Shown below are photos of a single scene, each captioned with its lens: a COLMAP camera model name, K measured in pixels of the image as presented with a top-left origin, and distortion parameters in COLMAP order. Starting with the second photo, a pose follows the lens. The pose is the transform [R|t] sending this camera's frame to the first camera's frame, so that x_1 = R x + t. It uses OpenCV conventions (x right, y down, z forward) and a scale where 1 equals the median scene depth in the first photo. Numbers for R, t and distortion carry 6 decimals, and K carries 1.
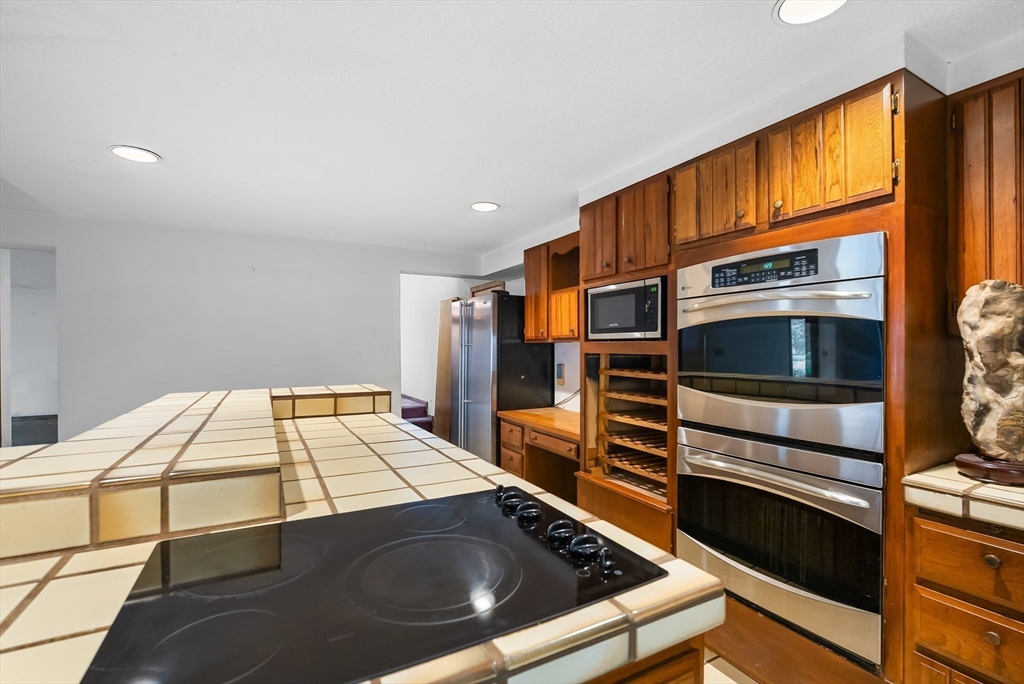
lens RADIAL K [[456.3, 0, 512.0], [0, 456.3, 342.0], [0, 0, 1]] dist [-0.004303, 0.000011]
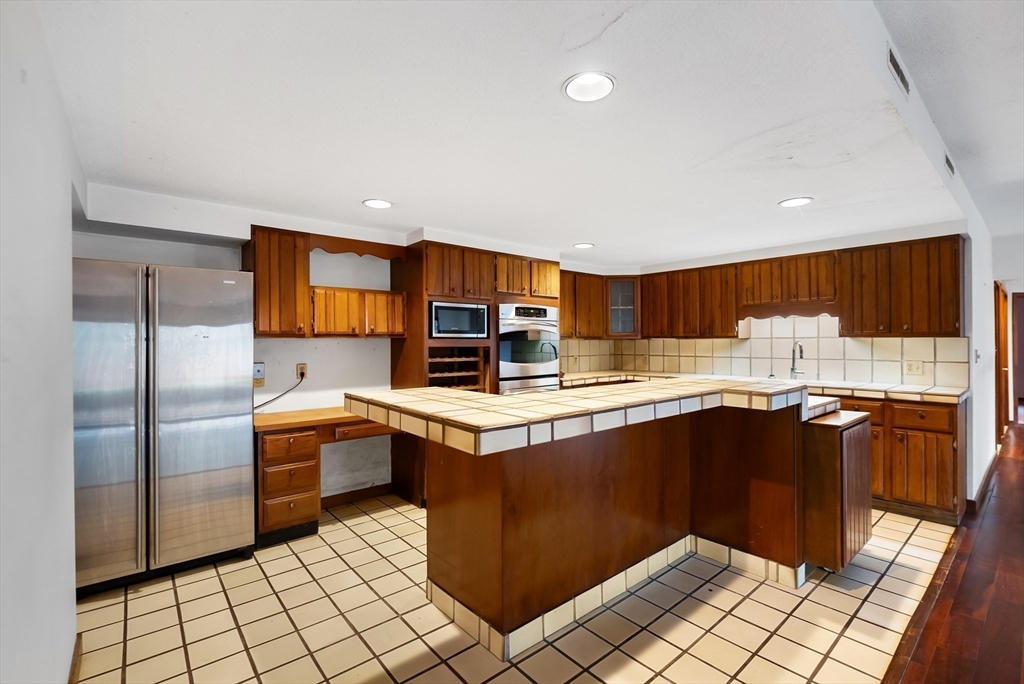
lens RADIAL K [[456.3, 0, 512.0], [0, 456.3, 342.0], [0, 0, 1]] dist [-0.004303, 0.000011]
pose [[-0.197227, 0.005628, 0.980342, -1.578880], [-0.003909, 0.999971, -0.006527, 0.021928], [-0.980350, -0.005119, -0.197200, 1.297027]]
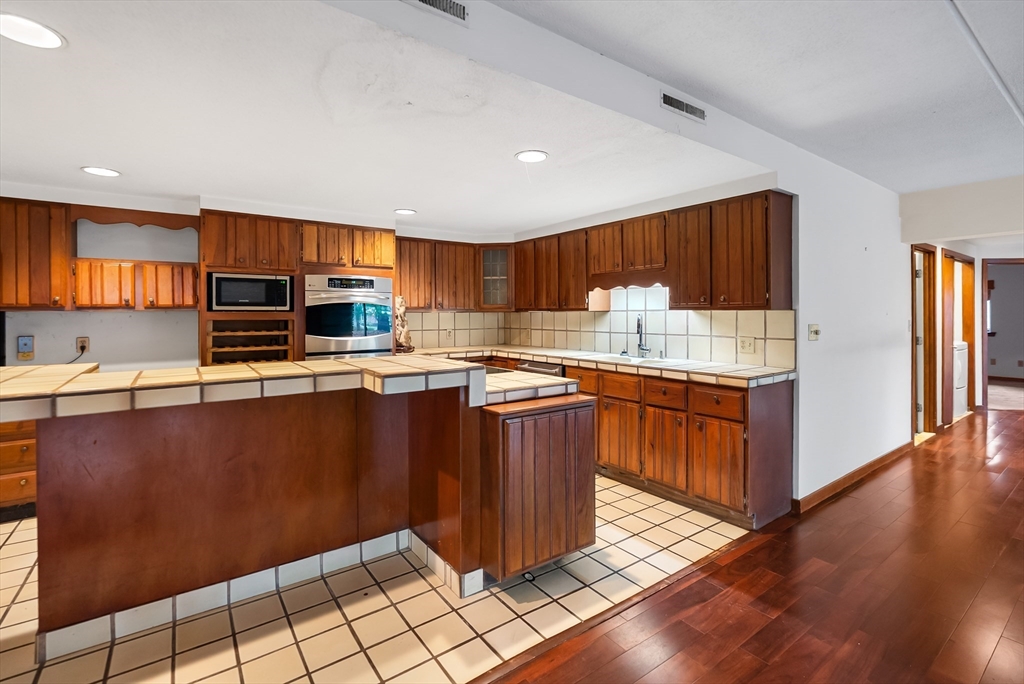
lens RADIAL K [[466.2, 0, 510.2], [0, 466.2, 316.8], [0, 0, 1]] dist [-0.005244, -0.000195]
pose [[-0.114793, -0.000035, 0.993389, -1.625362], [-0.004911, 0.999988, -0.000532, 0.013716], [-0.993377, -0.004940, -0.114792, 0.355418]]
